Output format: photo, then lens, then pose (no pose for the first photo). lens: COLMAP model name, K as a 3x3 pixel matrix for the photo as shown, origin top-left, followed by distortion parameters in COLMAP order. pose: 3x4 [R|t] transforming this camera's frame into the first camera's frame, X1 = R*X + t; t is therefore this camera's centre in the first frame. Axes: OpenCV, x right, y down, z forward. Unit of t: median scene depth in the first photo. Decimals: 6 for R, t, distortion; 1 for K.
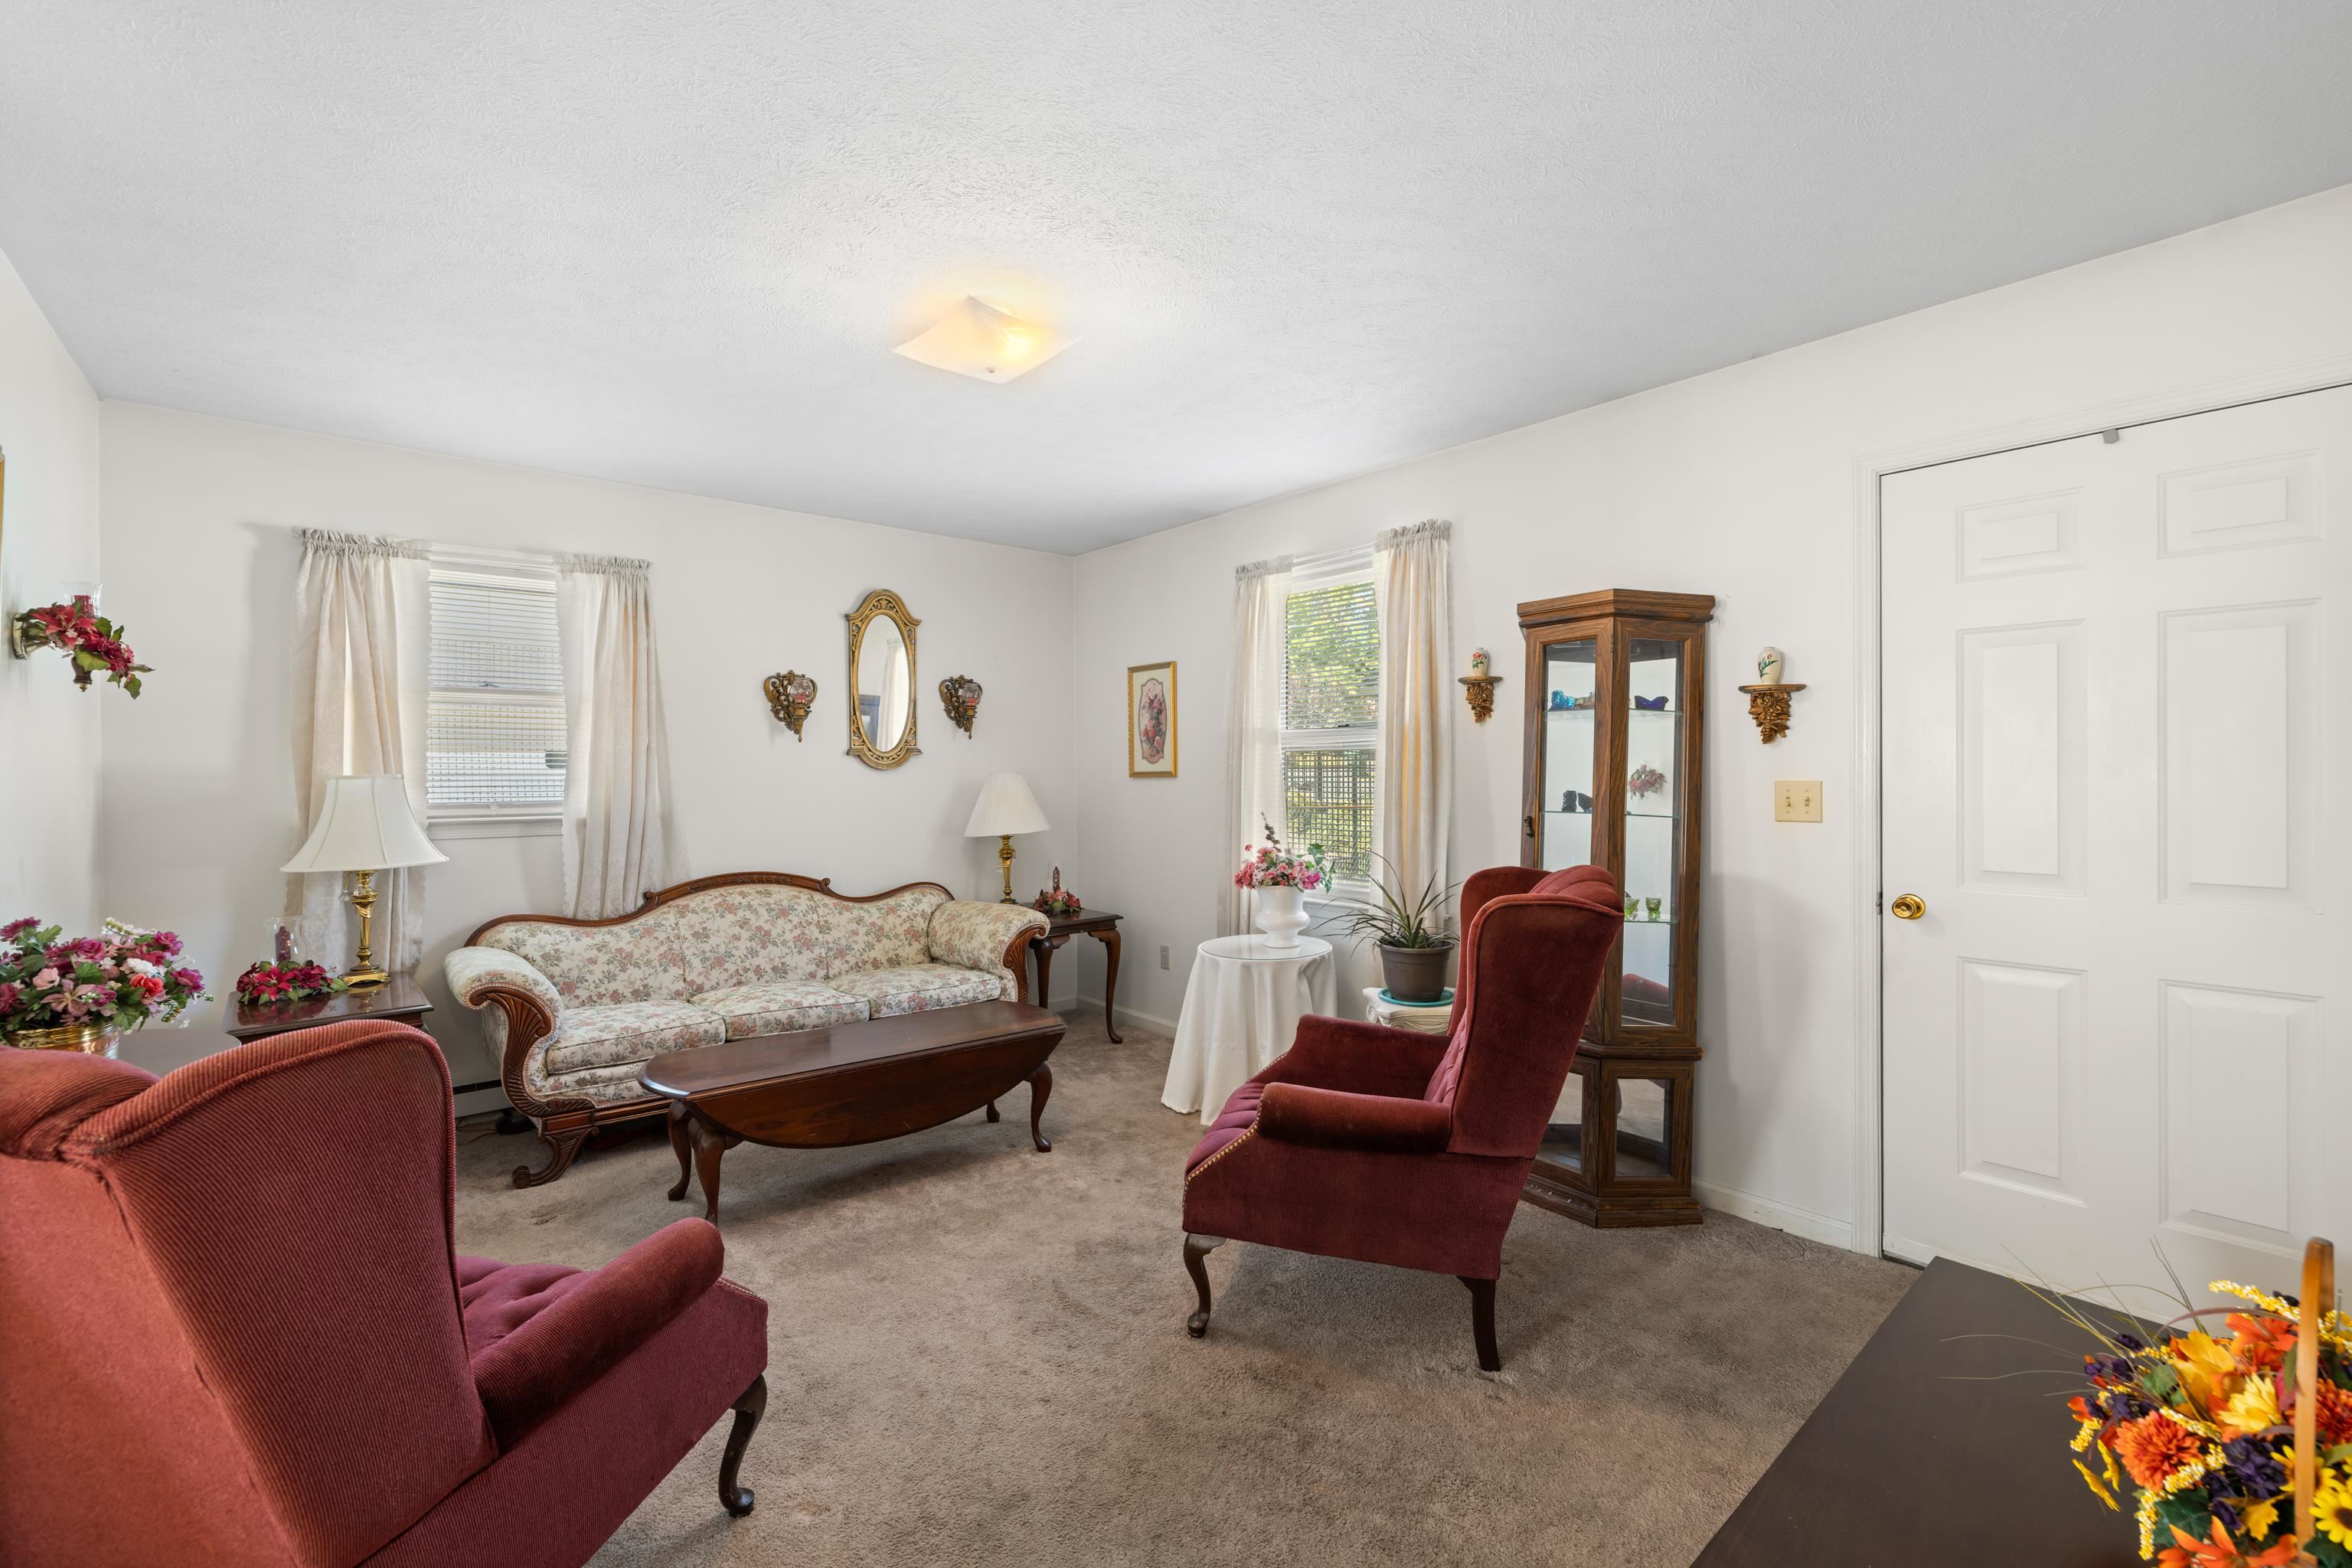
lens RADIAL K [[994.6, 0, 1160.6], [0, 994.6, 778.4], [0, 0, 1]] dist [-0.000121, -0.000544]
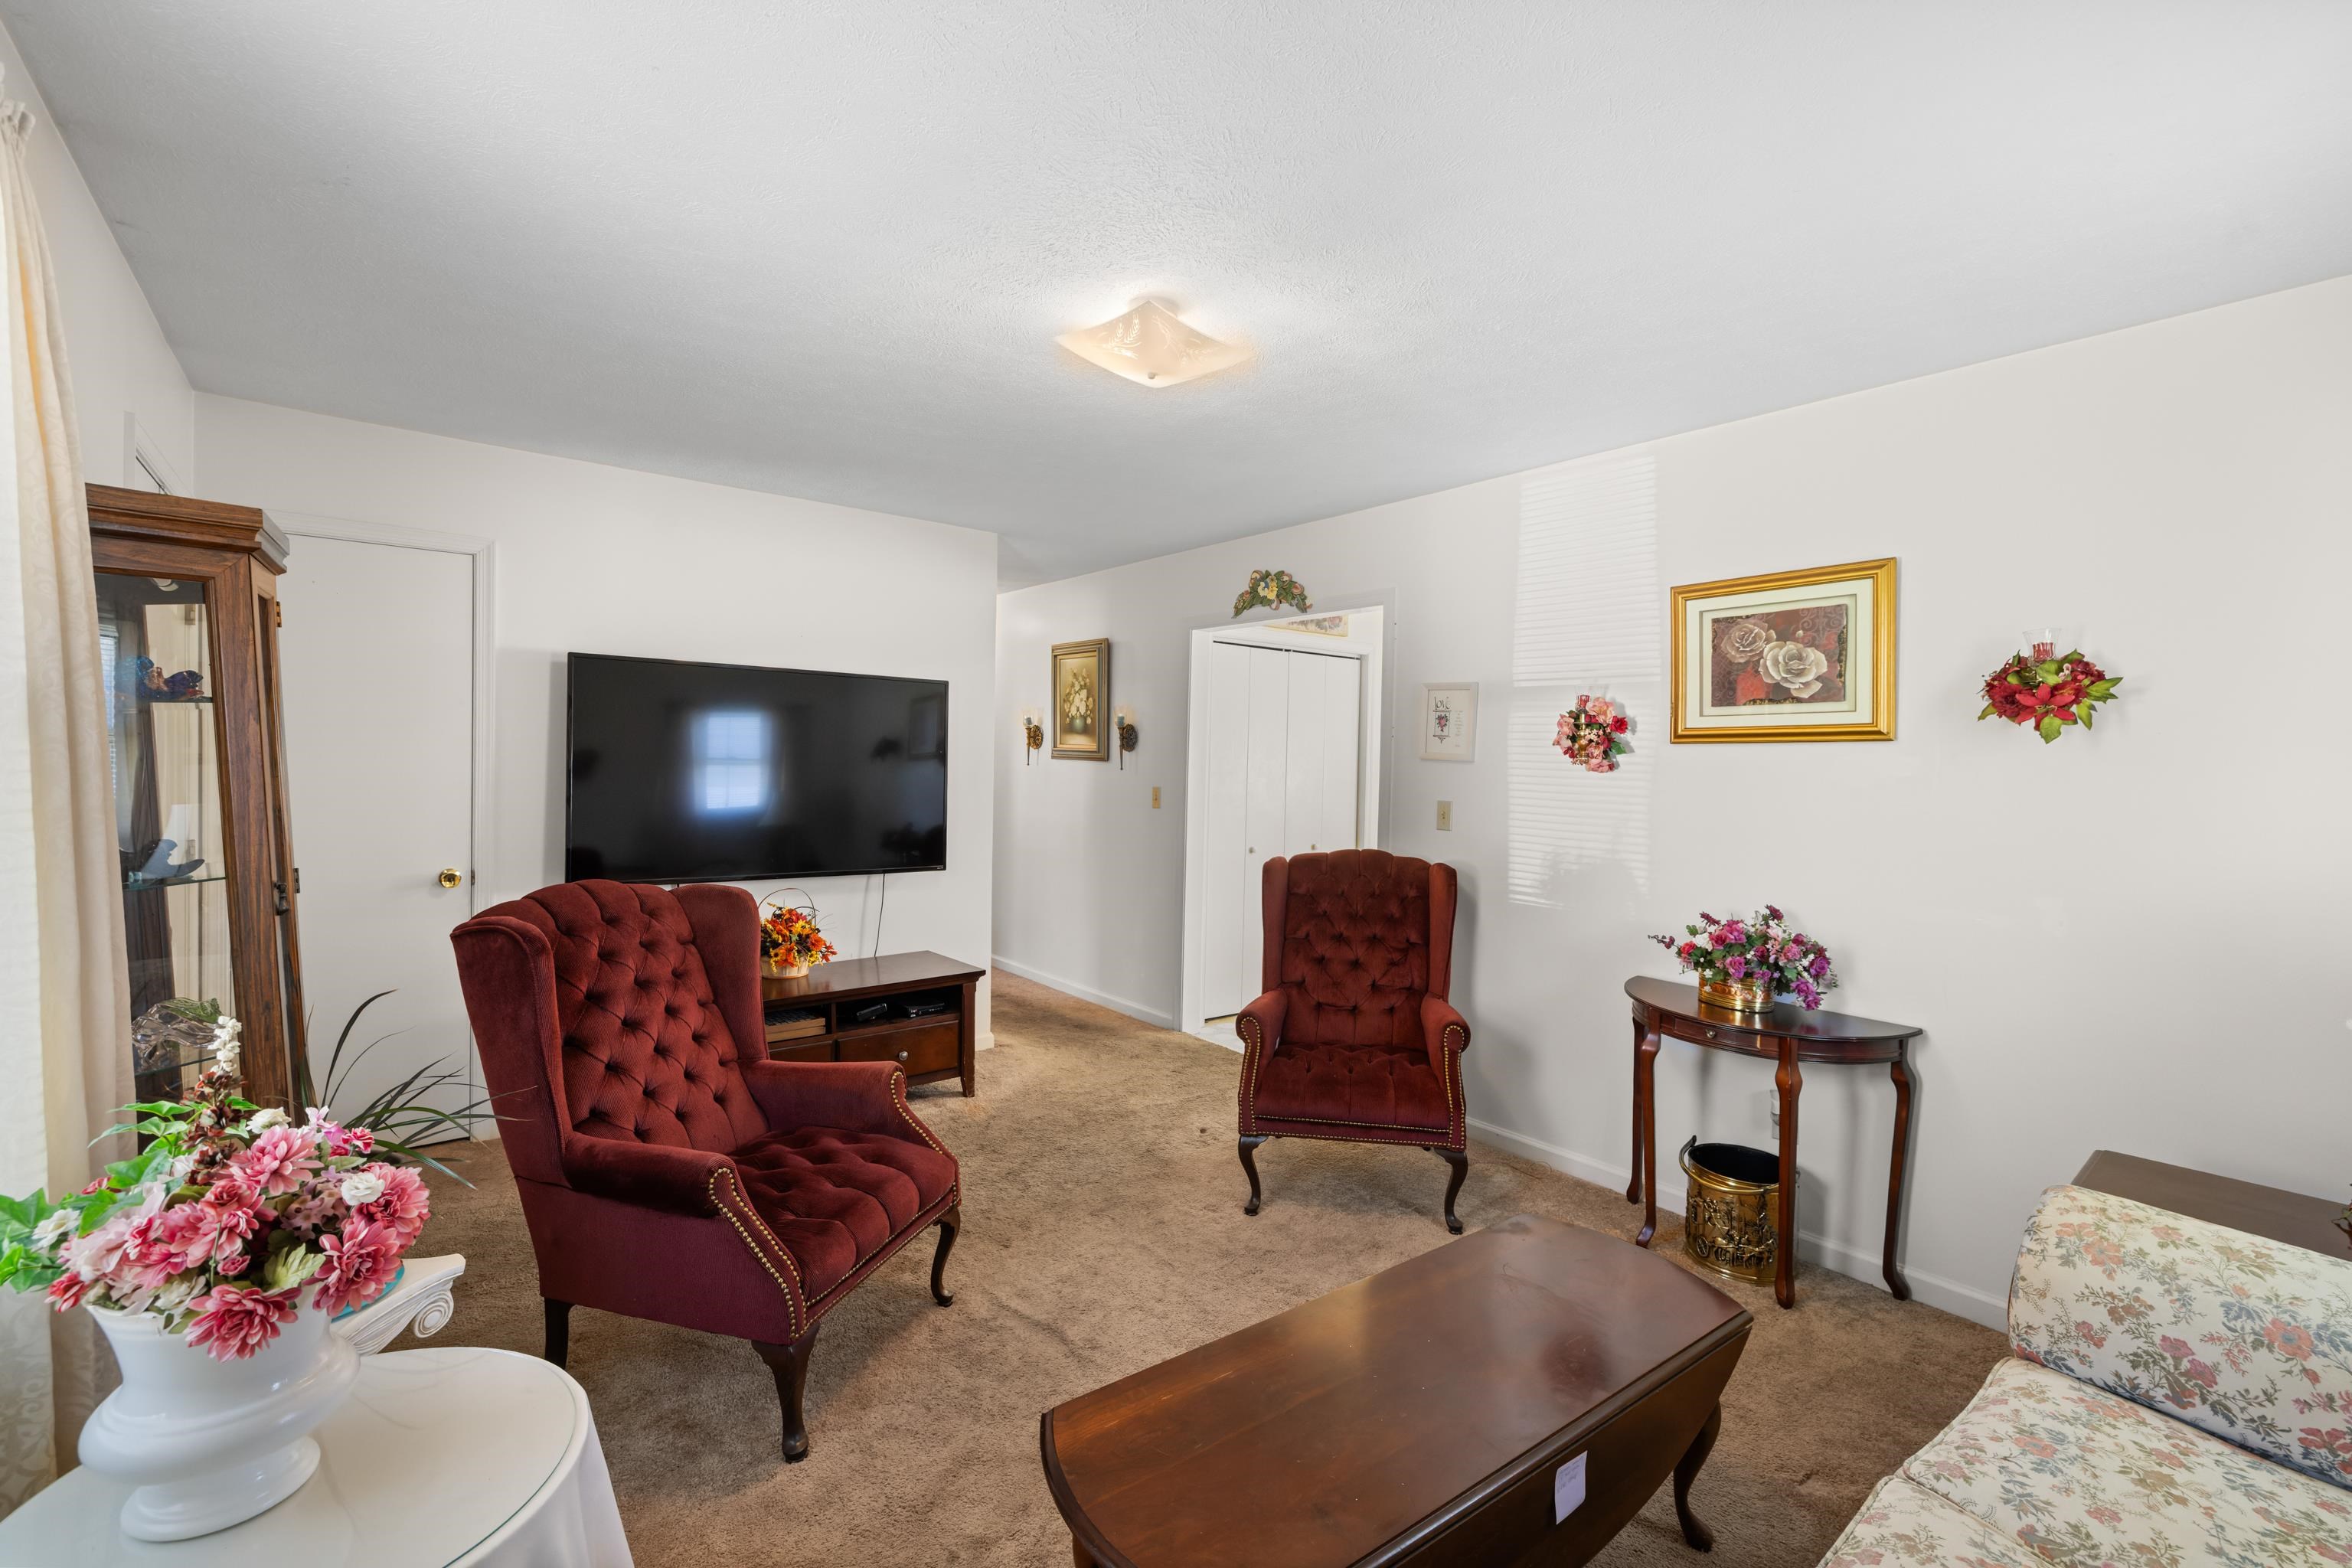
lens RADIAL K [[994.6, 0, 1188.2], [0, 994.6, 786.1], [0, 0, 1]] dist [-0.000121, -0.000544]
pose [[-0.999854, -0.015347, 0.007527, -0.126701], [-0.015067, 0.999236, 0.036052, -0.033818], [-0.008074, 0.035933, -0.999322, 1.113807]]
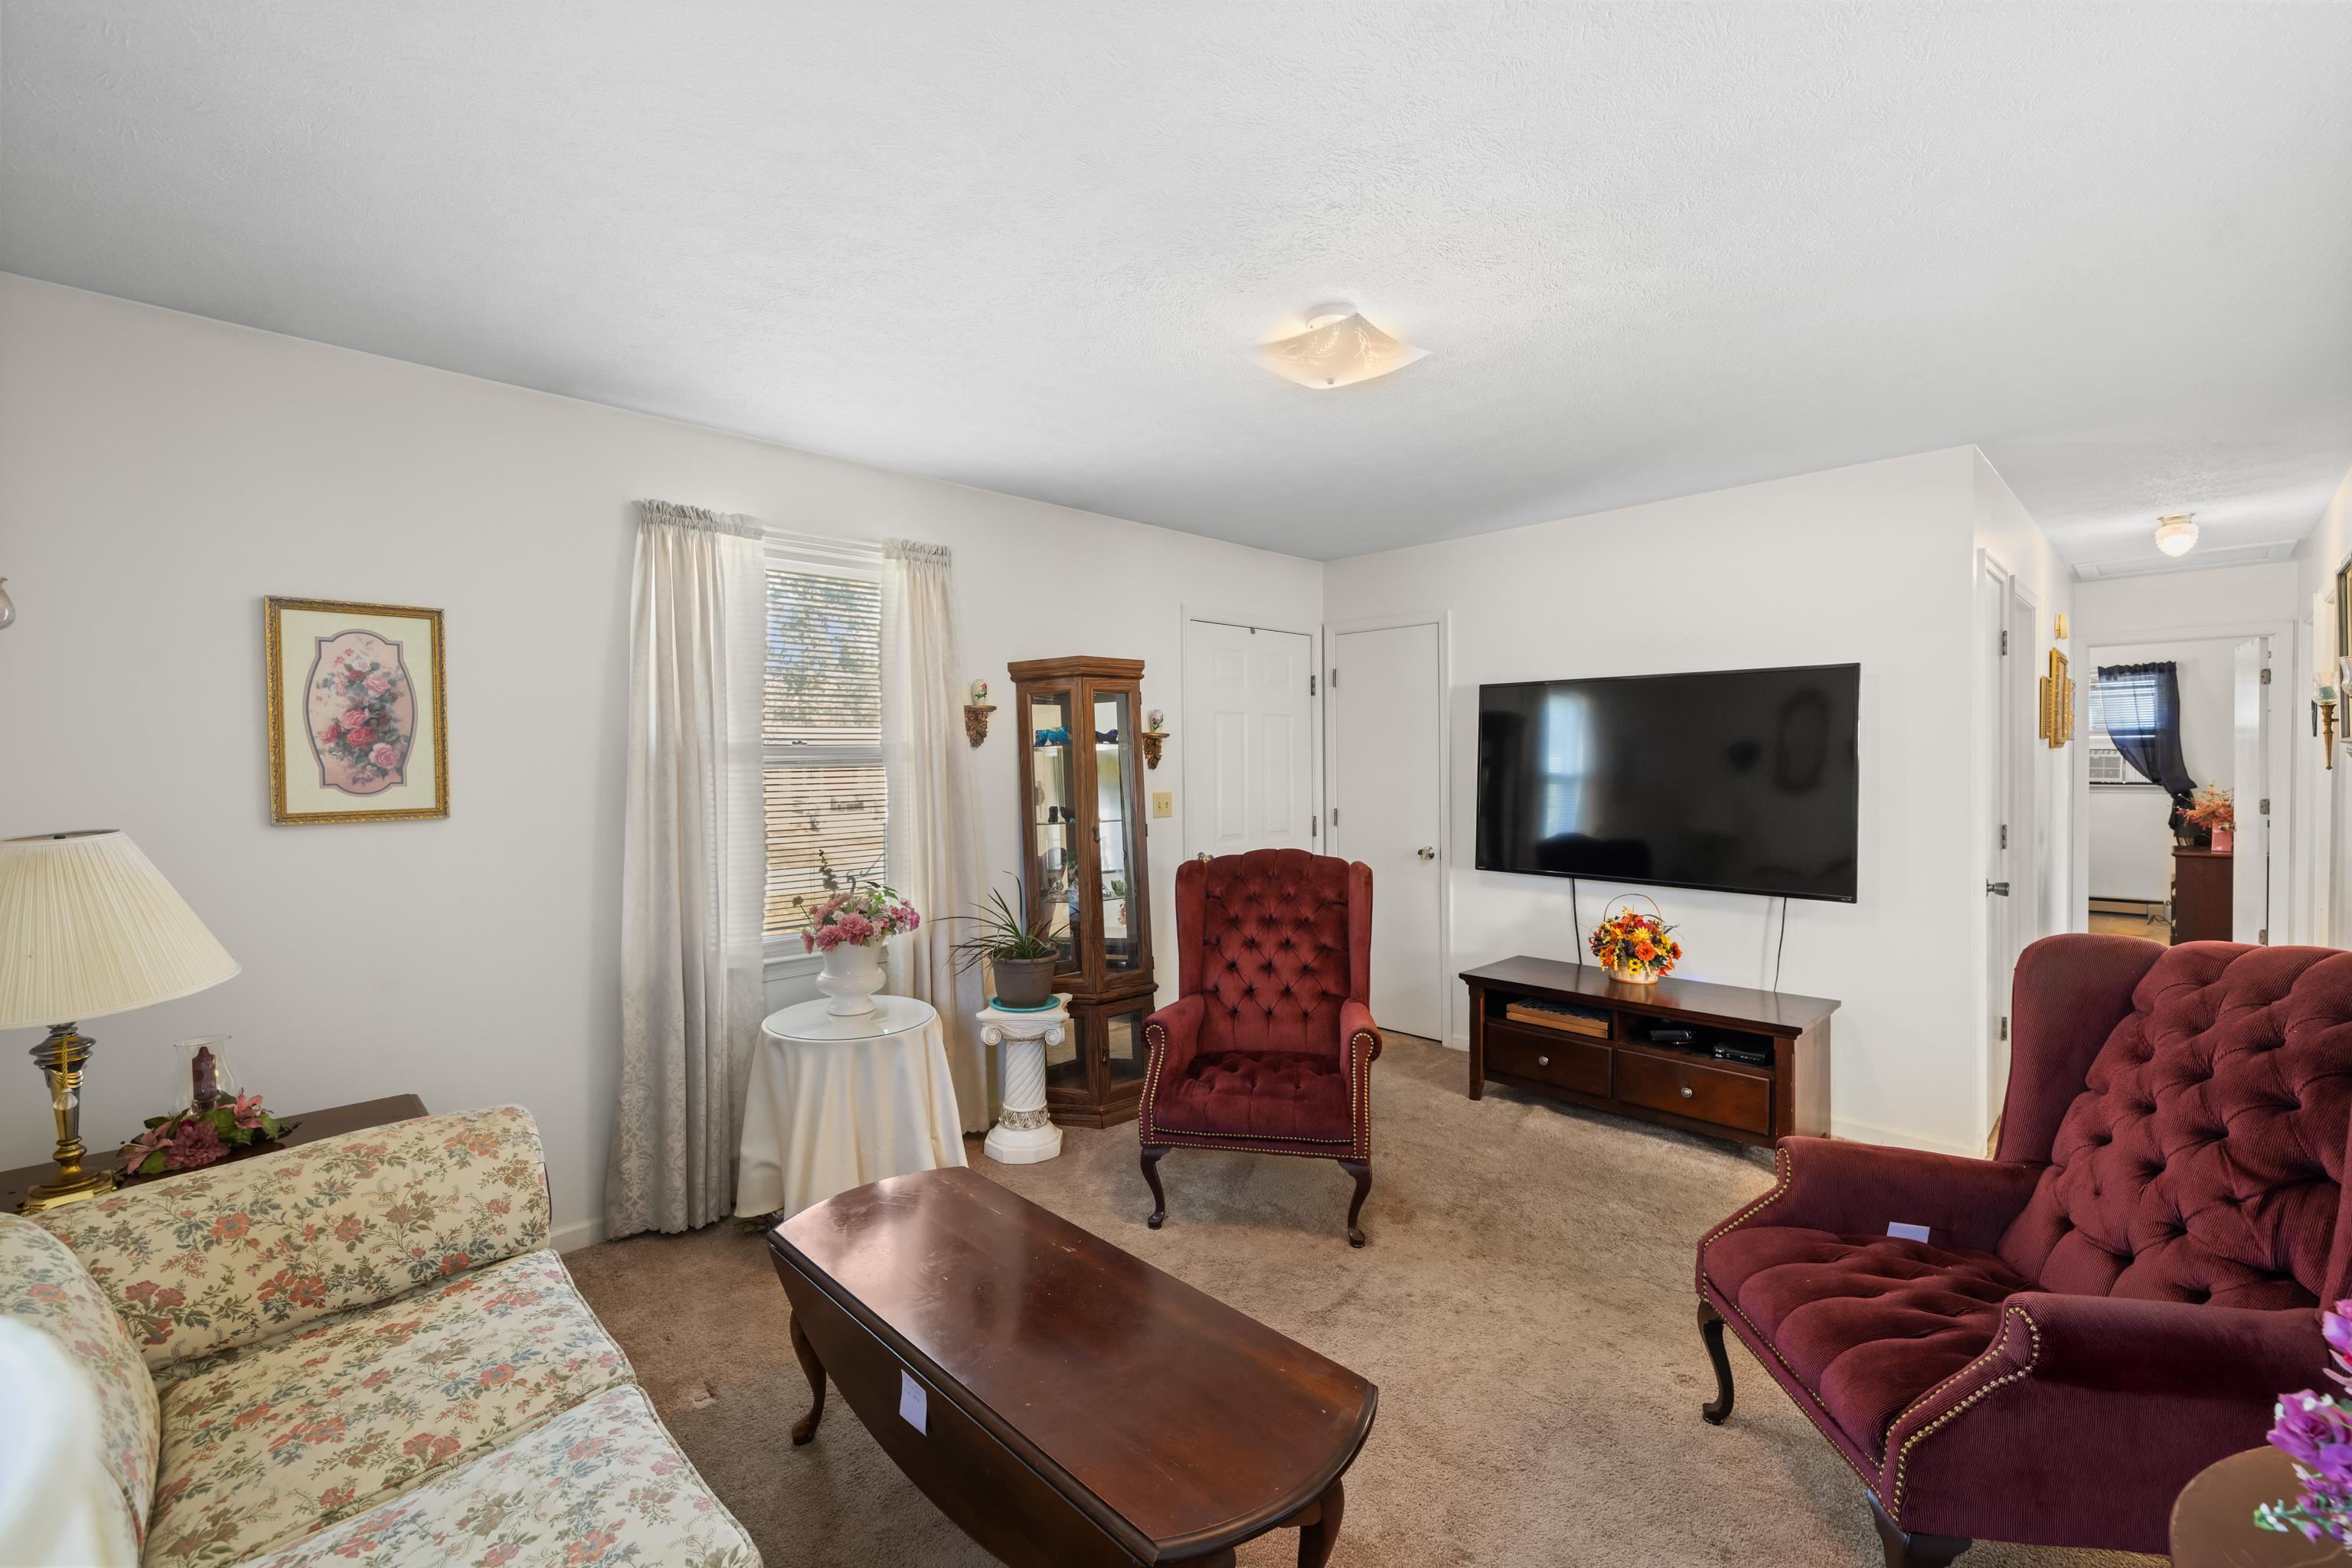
lens RADIAL K [[994.6, 0, 1166.1], [0, 994.6, 788.2], [0, 0, 1]] dist [-0.000121, -0.000544]
pose [[-0.077033, -0.021276, 0.996802, -0.631498], [0.016087, 0.999616, 0.022579, -0.027091], [-0.996899, 0.017775, -0.076661, 0.709799]]
